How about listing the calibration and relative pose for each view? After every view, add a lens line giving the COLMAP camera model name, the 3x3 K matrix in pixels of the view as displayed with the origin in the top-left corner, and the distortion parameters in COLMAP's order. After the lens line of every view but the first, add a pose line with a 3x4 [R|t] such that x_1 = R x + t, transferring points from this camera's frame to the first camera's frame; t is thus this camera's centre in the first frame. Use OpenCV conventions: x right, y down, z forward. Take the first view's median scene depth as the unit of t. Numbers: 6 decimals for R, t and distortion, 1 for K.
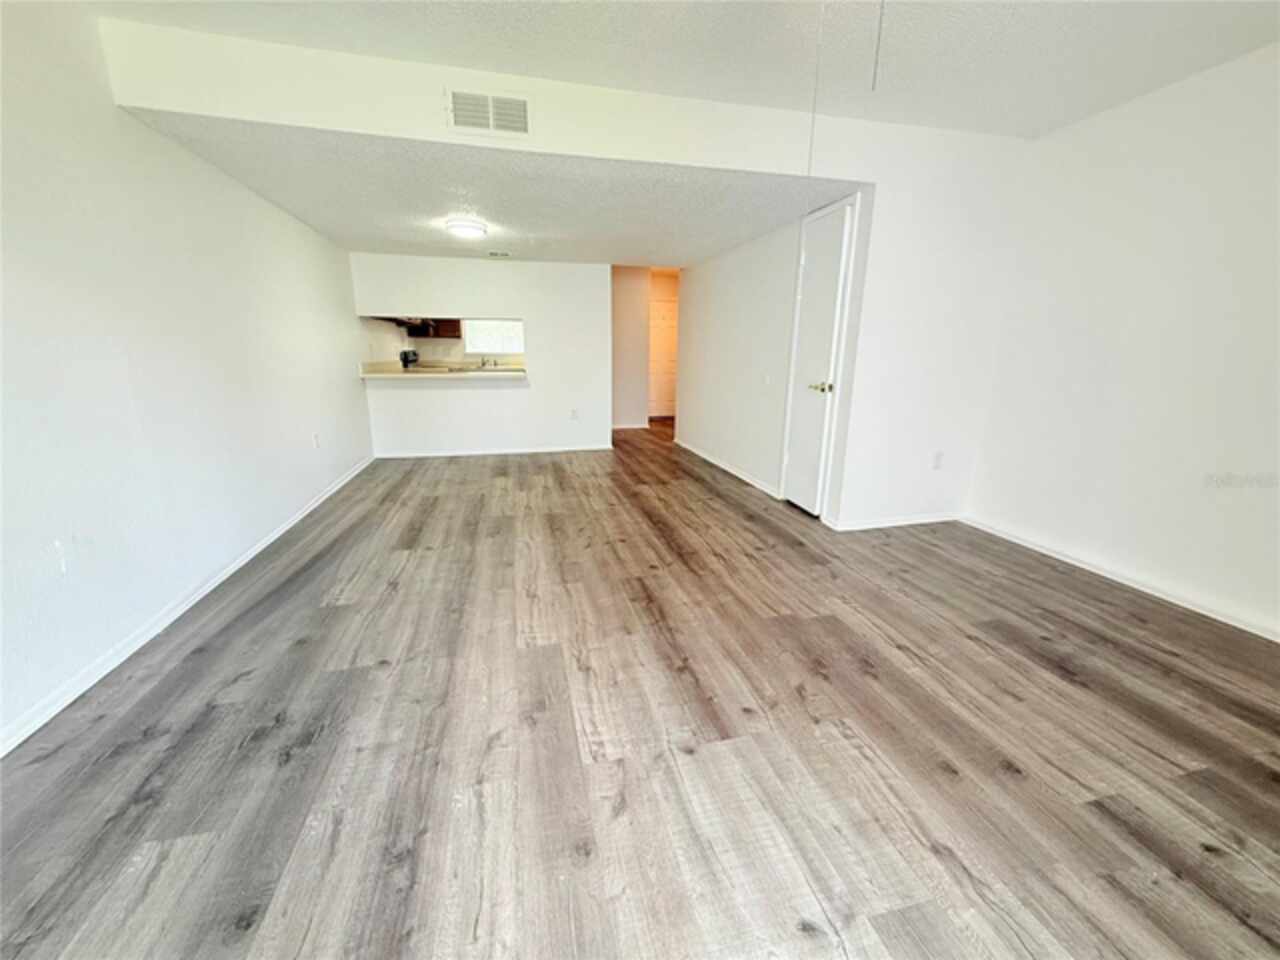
lens RADIAL K [[510.2, 0, 640.2], [0, 510.2, 483.6], [0, 0, 1]] dist [0.000258, 0.000220]
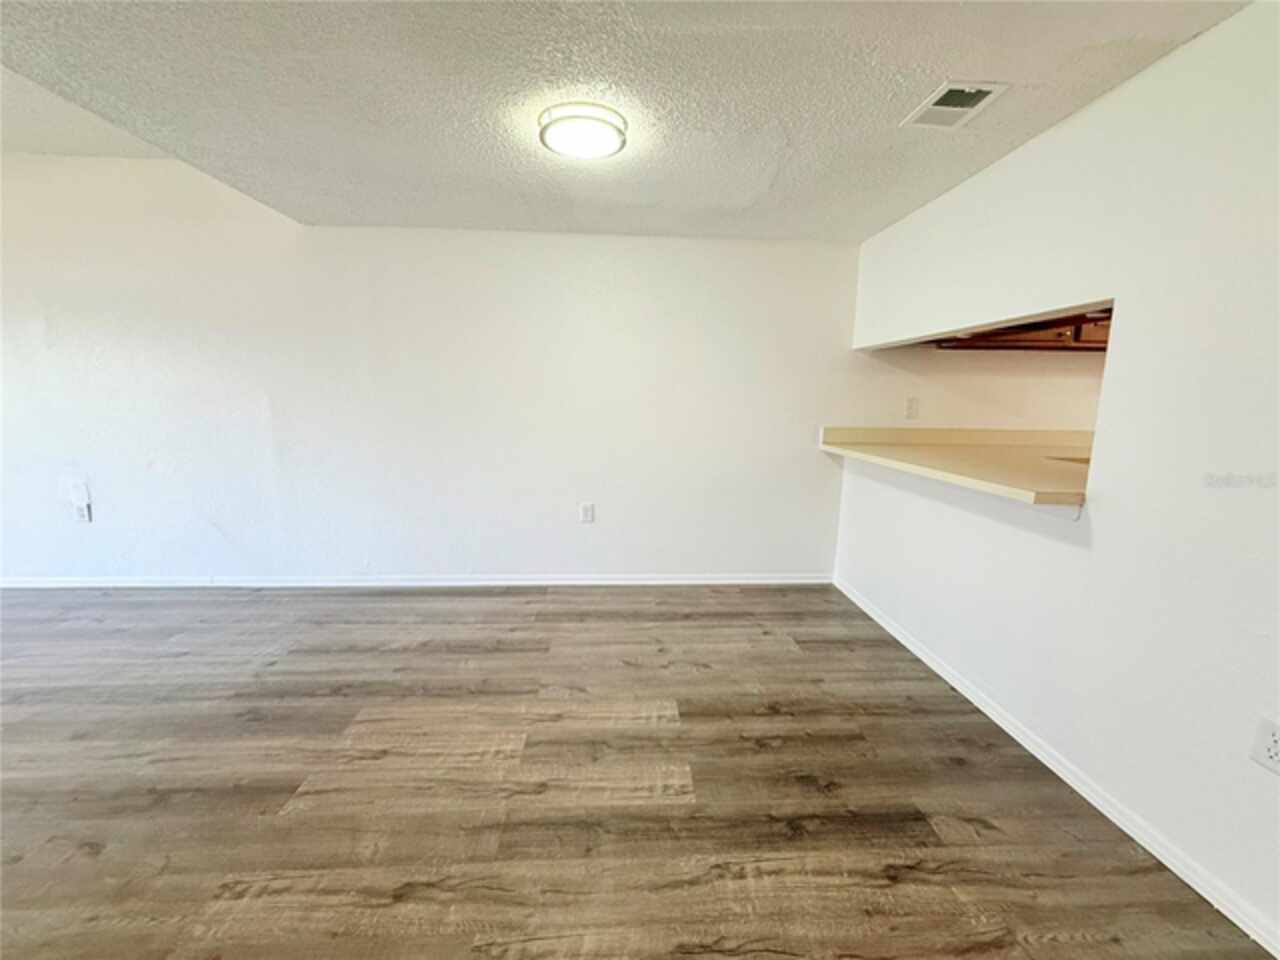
lens RADIAL K [[510.2, 0, 640.2], [0, 510.2, 483.6], [0, 0, 1]] dist [0.000258, 0.000220]
pose [[-0.190409, 0.154023, -0.969547, 0.171388], [-0.259788, 0.944502, 0.201064, -0.435411], [0.946707, 0.290161, -0.139829, 1.642589]]
